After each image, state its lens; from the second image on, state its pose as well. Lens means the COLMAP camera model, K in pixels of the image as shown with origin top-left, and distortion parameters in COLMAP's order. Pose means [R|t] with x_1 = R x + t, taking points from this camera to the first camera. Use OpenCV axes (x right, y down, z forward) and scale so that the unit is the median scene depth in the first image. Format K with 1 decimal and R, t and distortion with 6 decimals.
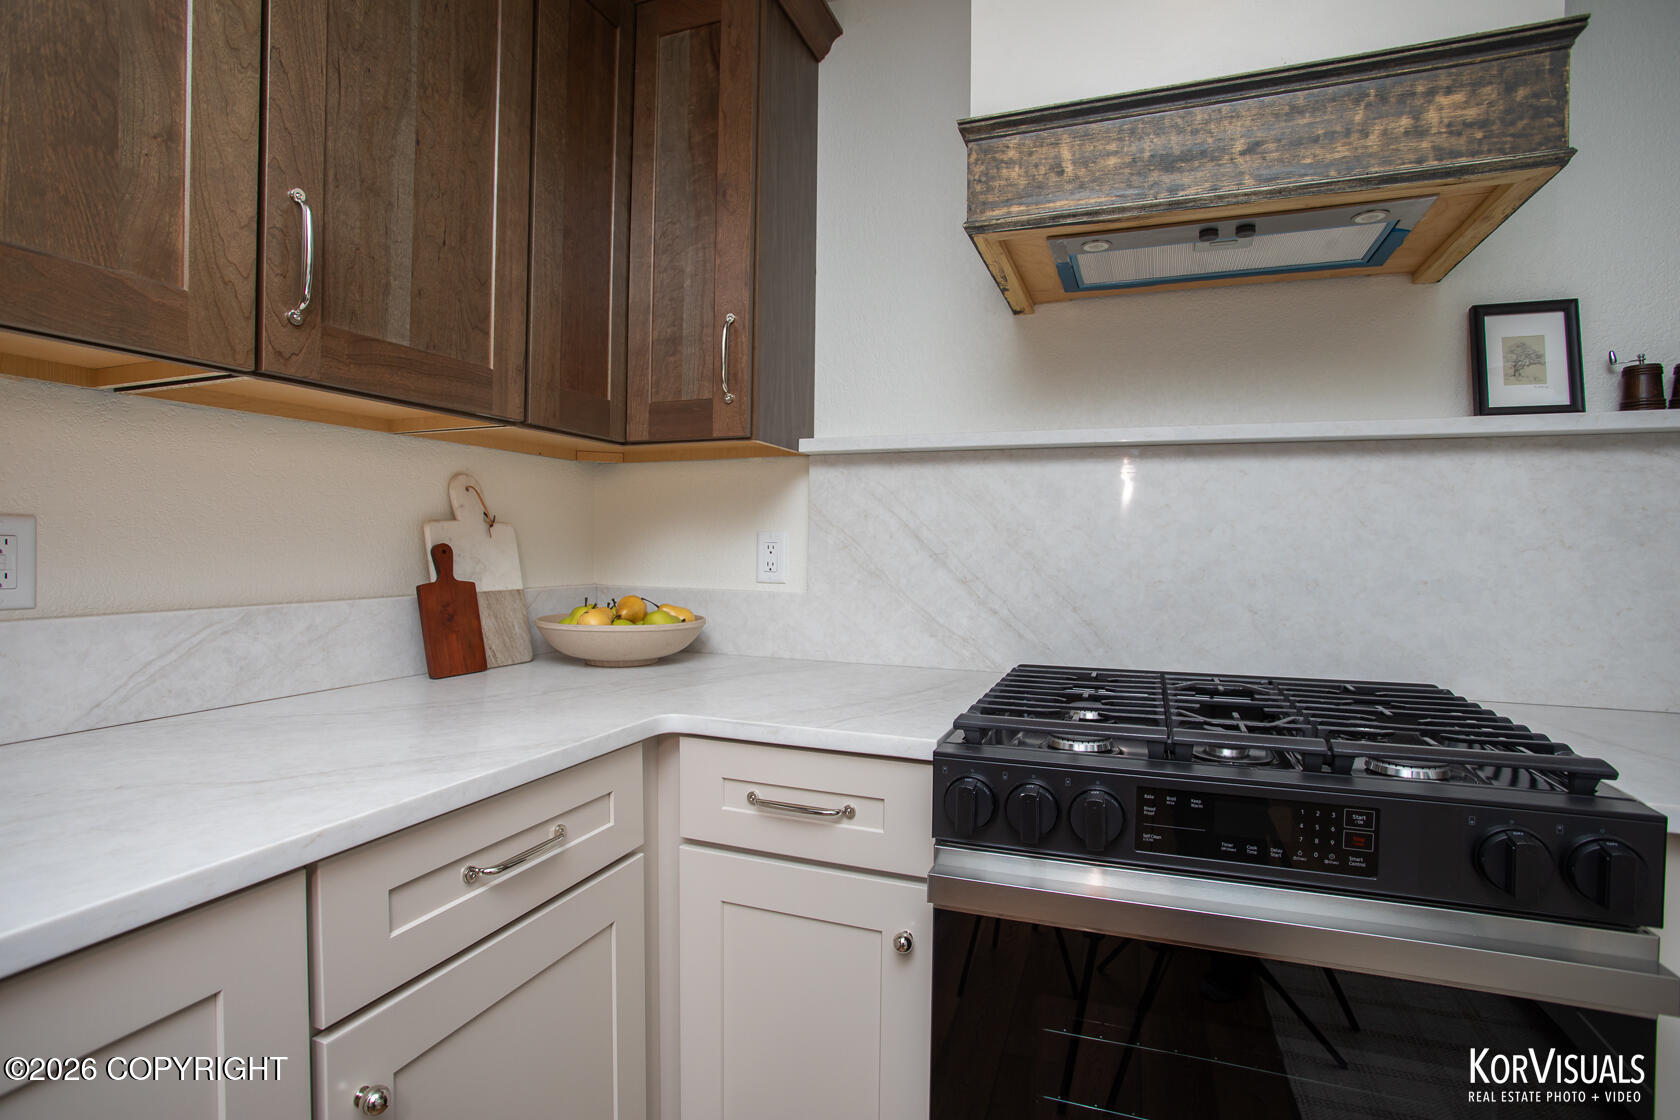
lens RADIAL K [[825.5, 0, 831.9], [0, 825.5, 558.3], [0, 0, 1]] dist [-0.069655, 0.031743]
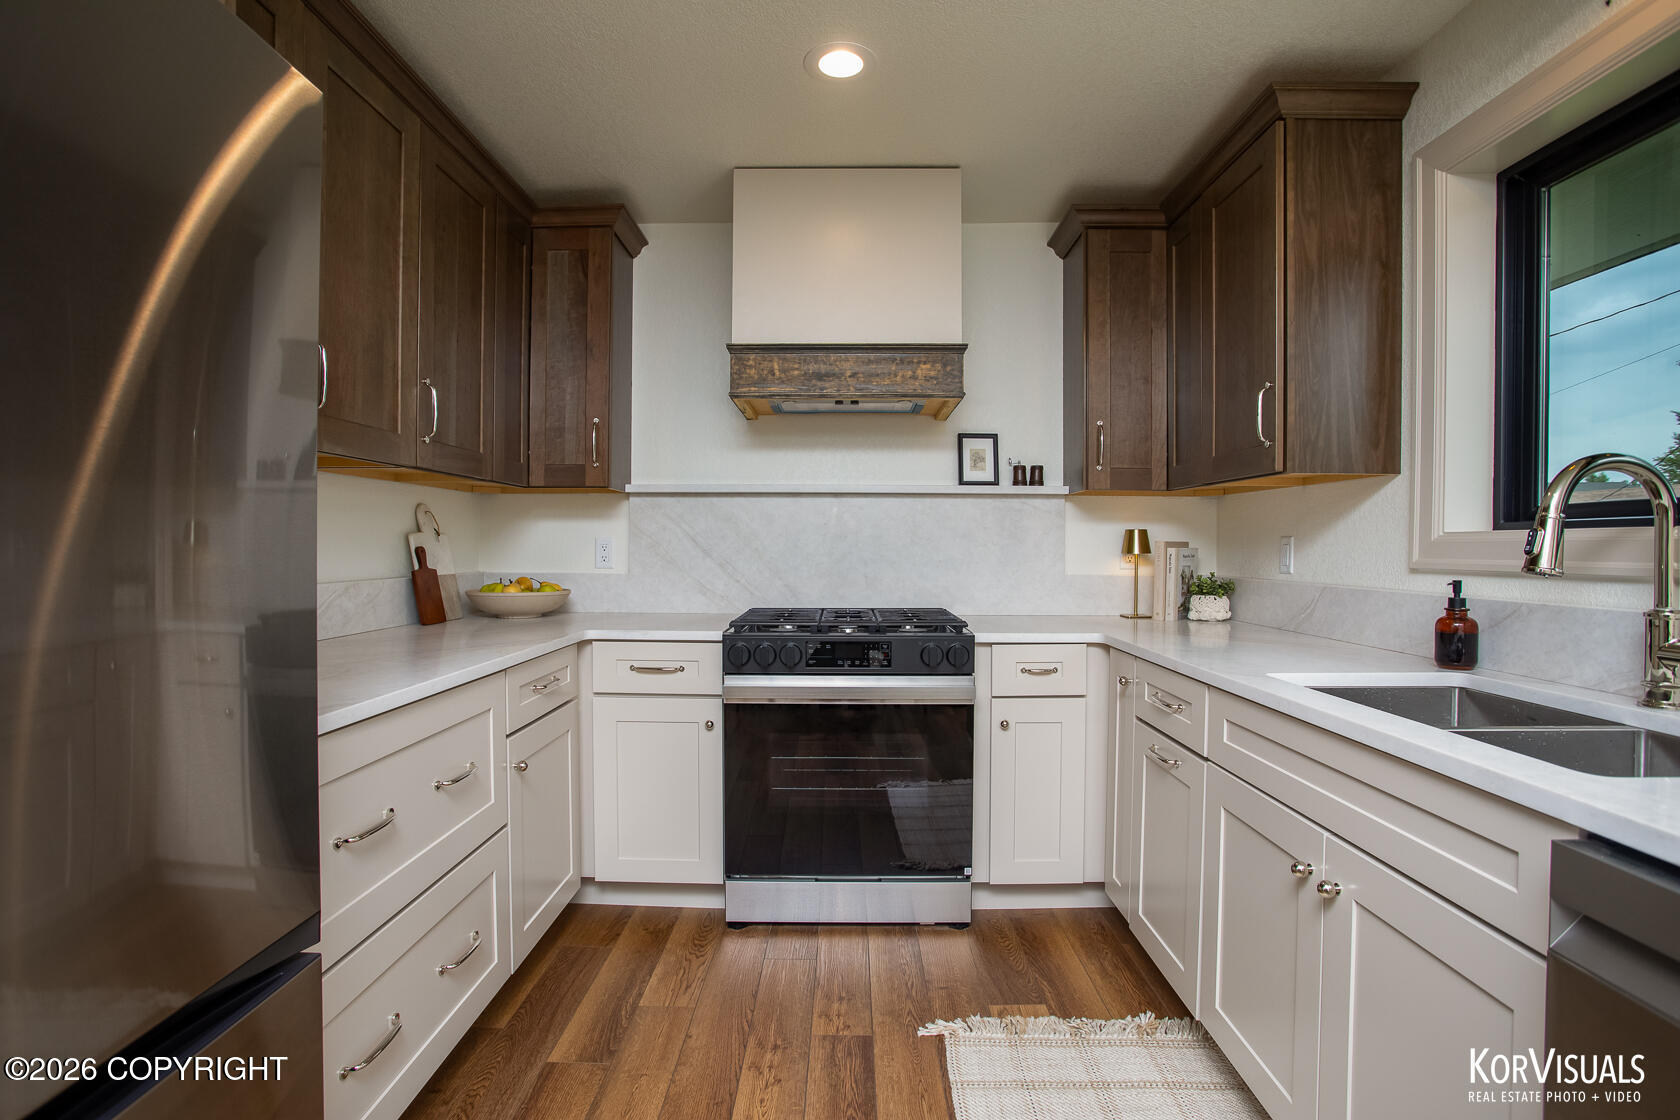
lens RADIAL K [[825.5, 0, 831.9], [0, 825.5, 558.3], [0, 0, 1]] dist [-0.069655, 0.031743]
pose [[0.938420, -0.011598, 0.345303, -0.308903], [0.010294, 0.999931, 0.005611, 0.007077], [-0.345344, -0.001711, 0.938474, -1.028528]]
